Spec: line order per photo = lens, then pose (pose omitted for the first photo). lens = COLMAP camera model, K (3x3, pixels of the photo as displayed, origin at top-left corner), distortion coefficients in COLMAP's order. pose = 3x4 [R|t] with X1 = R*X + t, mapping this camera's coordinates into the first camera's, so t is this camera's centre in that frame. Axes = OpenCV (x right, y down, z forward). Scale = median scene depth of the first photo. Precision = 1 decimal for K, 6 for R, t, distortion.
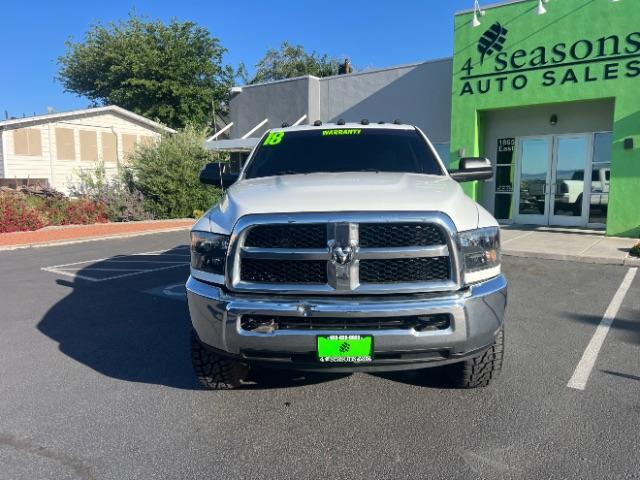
lens RADIAL K [[483.5, 0, 322.3], [0, 483.5, 239.1], [0, 0, 1]] dist [0.029260, -0.031444]
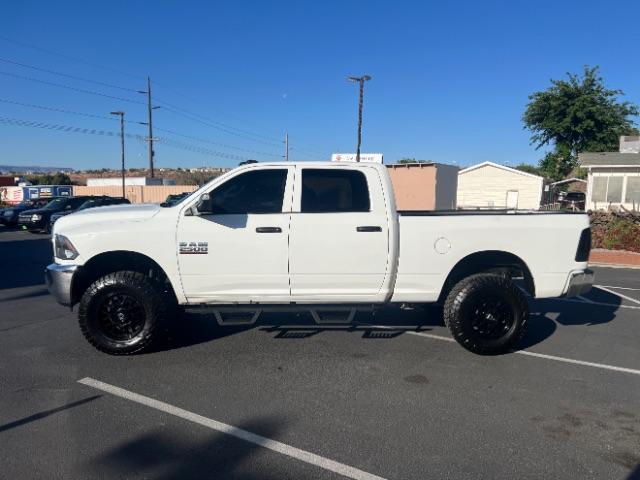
lens RADIAL K [[483.5, 0, 323.4], [0, 483.5, 239.8], [0, 0, 1]] dist [0.029260, -0.031444]
pose [[0.077050, 0.100101, -0.991989, 0.828714], [-0.138832, 0.986331, 0.088747, -0.114099], [0.987314, 0.130882, 0.089894, 0.679984]]
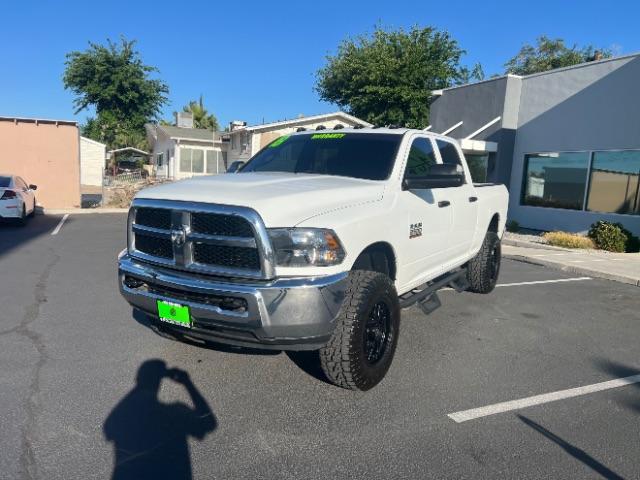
lens RADIAL K [[483.5, 0, 321.6], [0, 483.5, 242.7], [0, 0, 1]] dist [0.029260, -0.031444]
pose [[0.867631, 0.109114, -0.485089, 0.334179], [-0.108284, 0.993672, 0.029835, -0.009829], [0.485274, 0.026641, 0.873956, 0.037053]]
